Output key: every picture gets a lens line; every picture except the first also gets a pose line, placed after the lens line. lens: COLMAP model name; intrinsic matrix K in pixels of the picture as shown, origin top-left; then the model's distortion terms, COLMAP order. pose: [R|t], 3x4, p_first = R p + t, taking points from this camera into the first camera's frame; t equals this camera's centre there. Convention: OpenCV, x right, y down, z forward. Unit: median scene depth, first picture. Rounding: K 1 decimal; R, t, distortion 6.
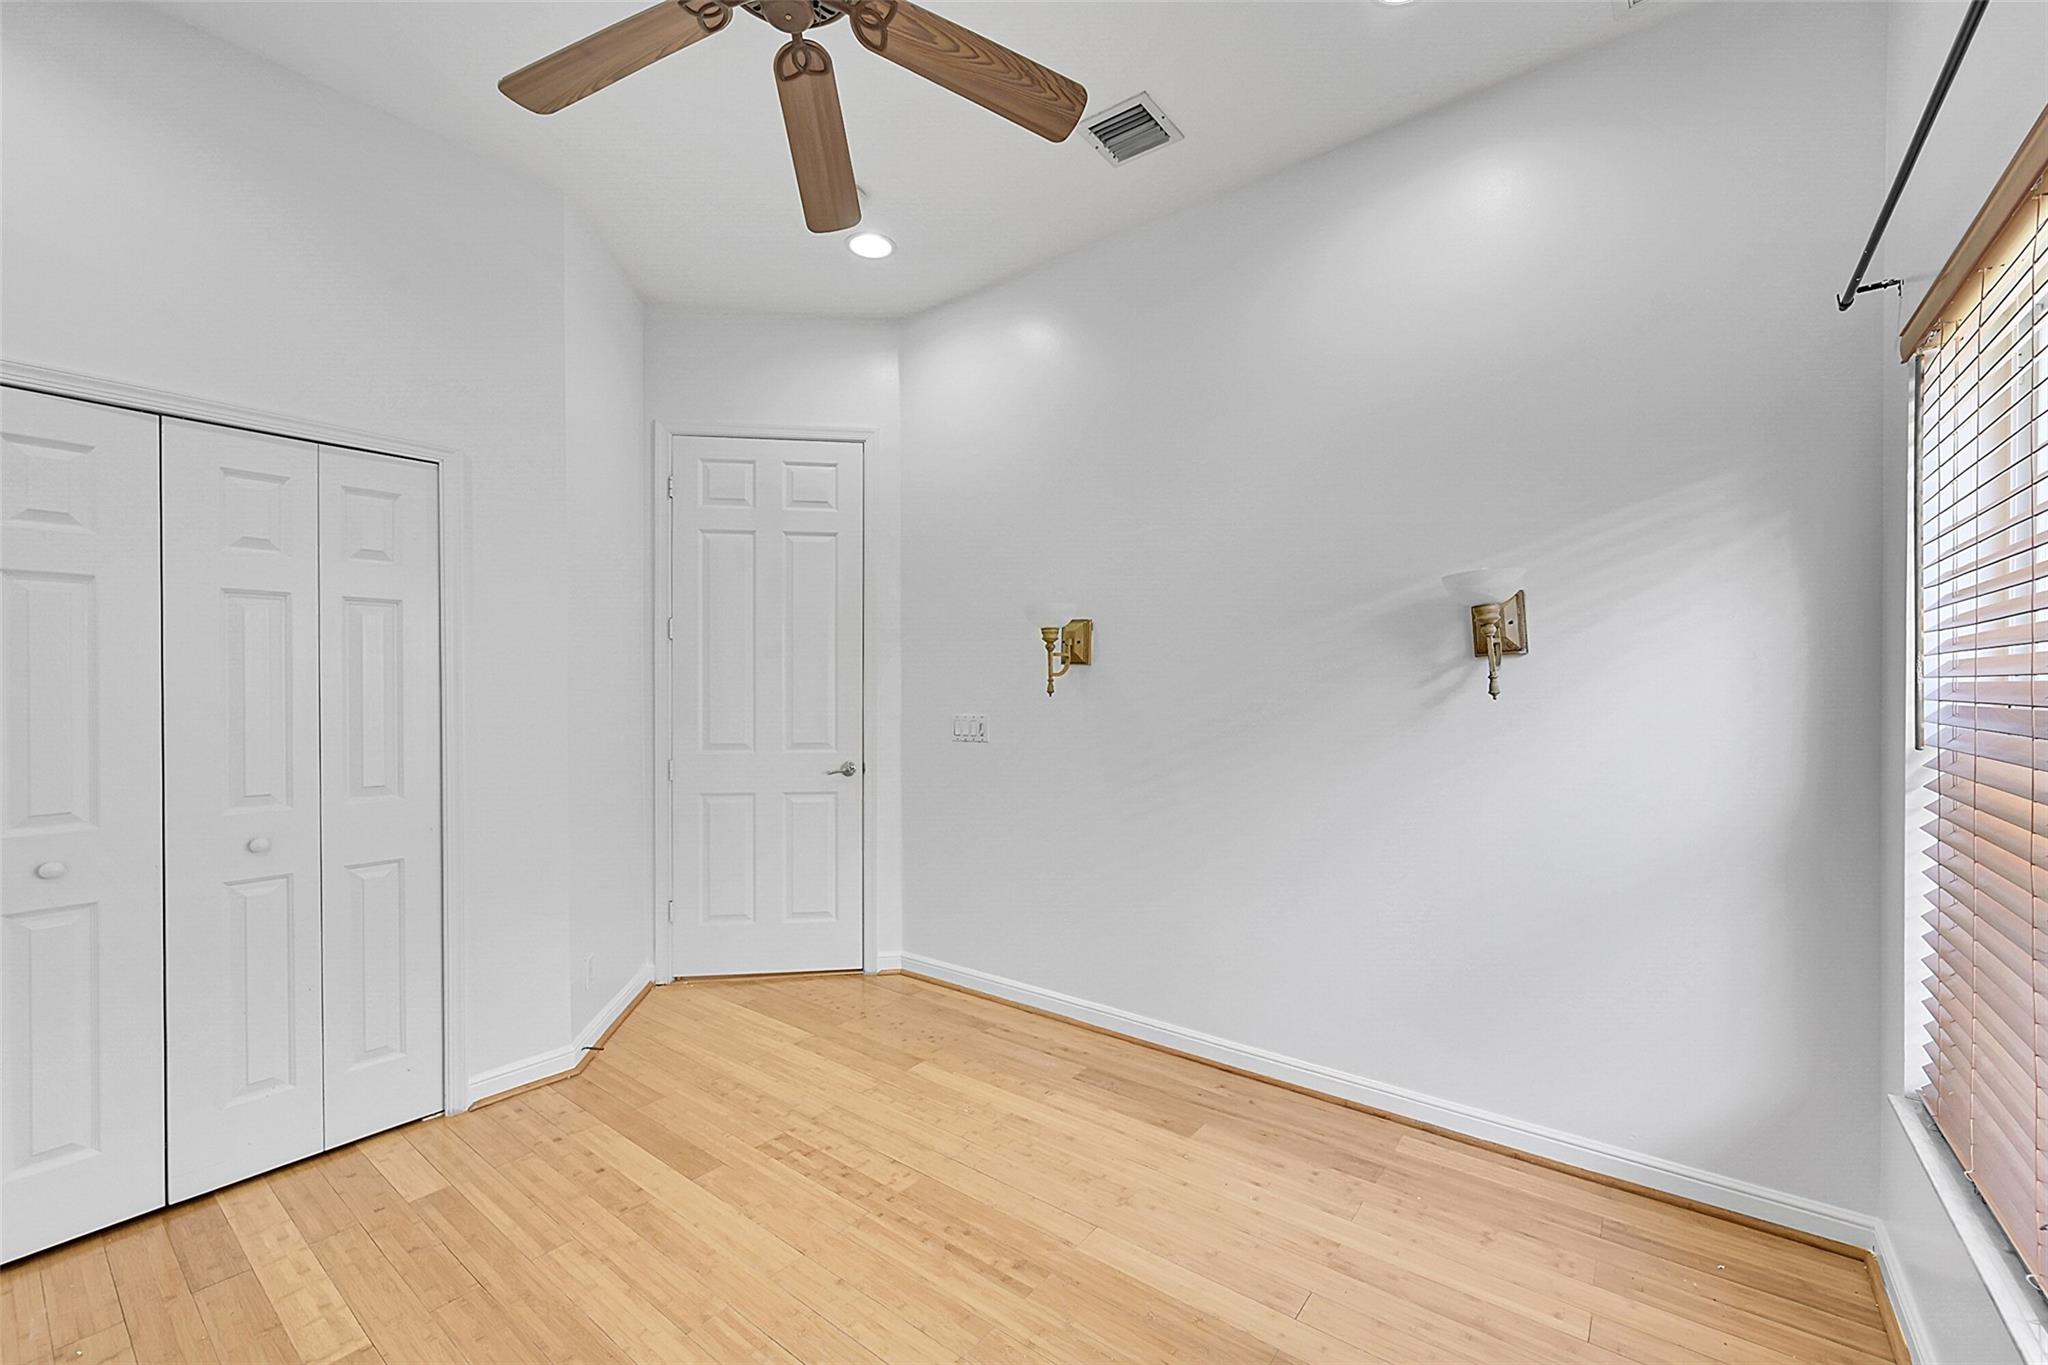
lens RADIAL K [[854.7, 0, 1010.7], [0, 854.7, 684.5], [0, 0, 1]] dist [0.001853, 0.000736]
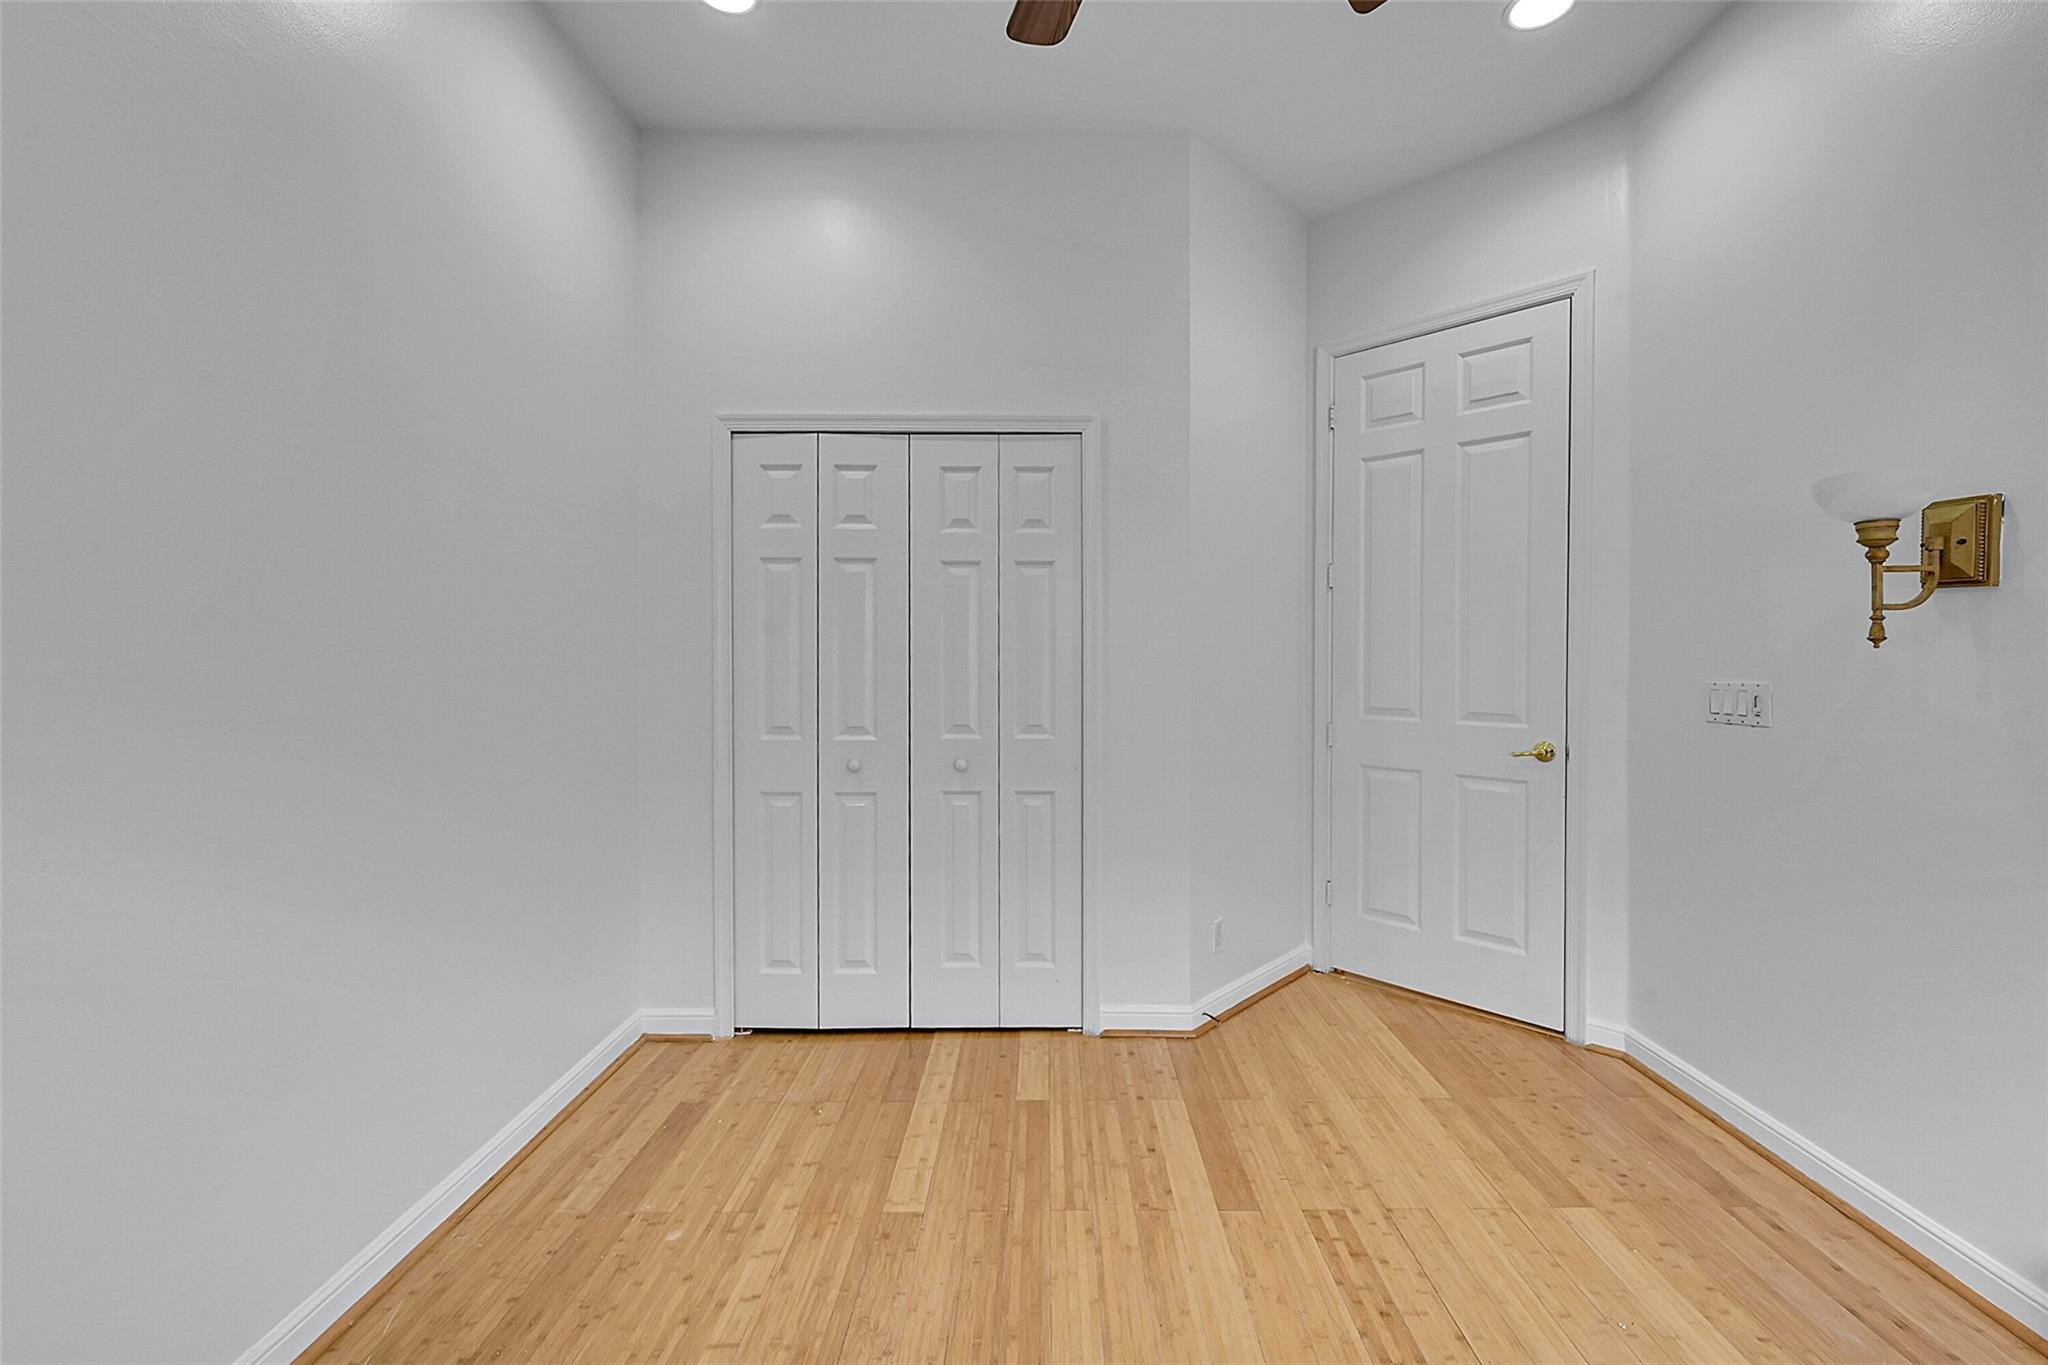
lens RADIAL K [[854.7, 0, 1057.5], [0, 854.7, 657.3], [0, 0, 1]] dist [0.001853, 0.000736]
pose [[0.622249, 0.005943, -0.782796, 0.150872], [-0.002806, 0.999982, 0.005361, 0.018927], [0.782814, -0.001139, 0.622255, 0.271802]]
